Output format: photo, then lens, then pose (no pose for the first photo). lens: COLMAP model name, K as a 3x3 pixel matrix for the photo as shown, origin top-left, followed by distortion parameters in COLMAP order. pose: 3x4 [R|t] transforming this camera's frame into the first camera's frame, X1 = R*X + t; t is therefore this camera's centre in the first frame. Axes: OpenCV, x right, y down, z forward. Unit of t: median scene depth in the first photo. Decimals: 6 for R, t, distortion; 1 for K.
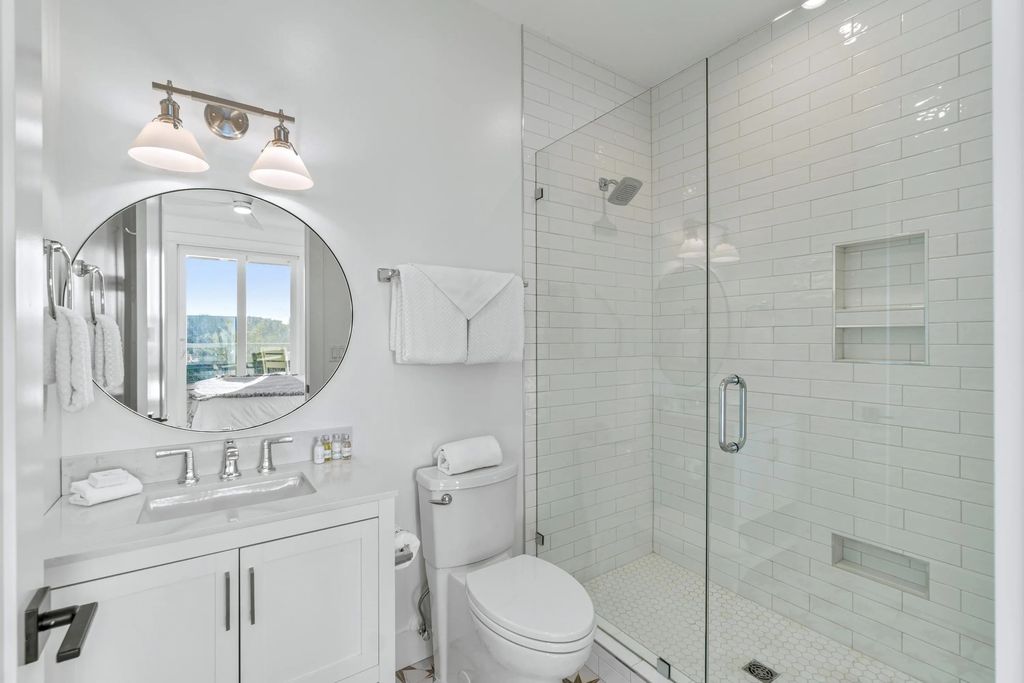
lens RADIAL K [[437.2, 0, 512.8], [0, 437.2, 349.1], [0, 0, 1]] dist [-0.014957, -0.000071]
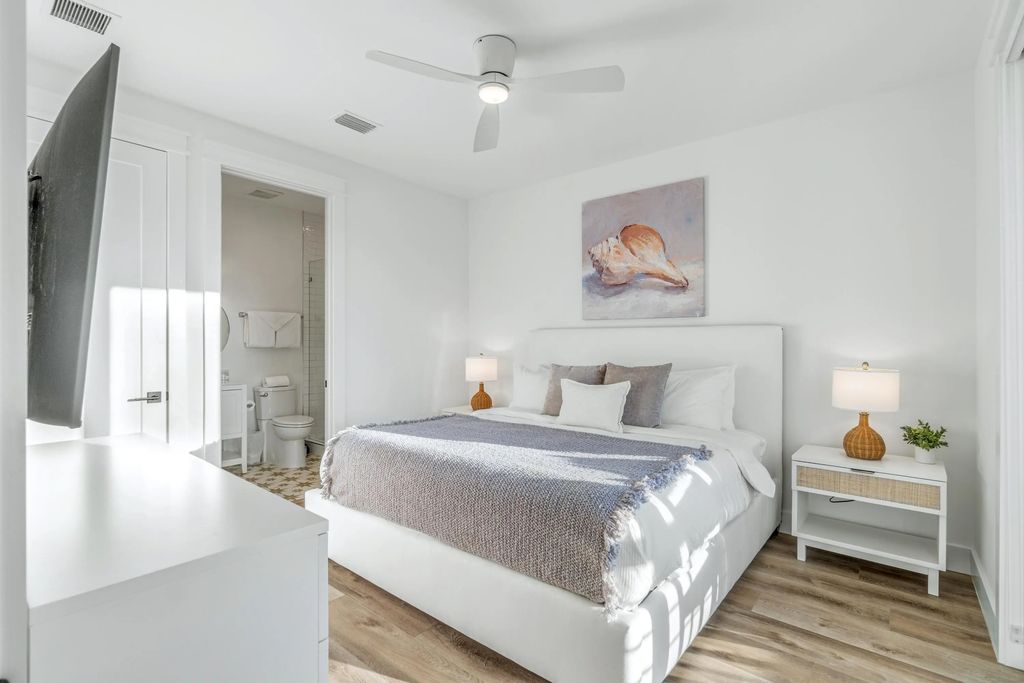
lens RADIAL K [[475.9, 0, 512.0], [0, 475.9, 341.5], [0, 0, 1]] dist [-0.000893, -0.000080]
pose [[0.963347, 0.002722, 0.268245, 0.534030], [-0.000893, 0.999976, -0.006940, 0.013809], [-0.268257, 0.006446, 0.963326, -2.308161]]
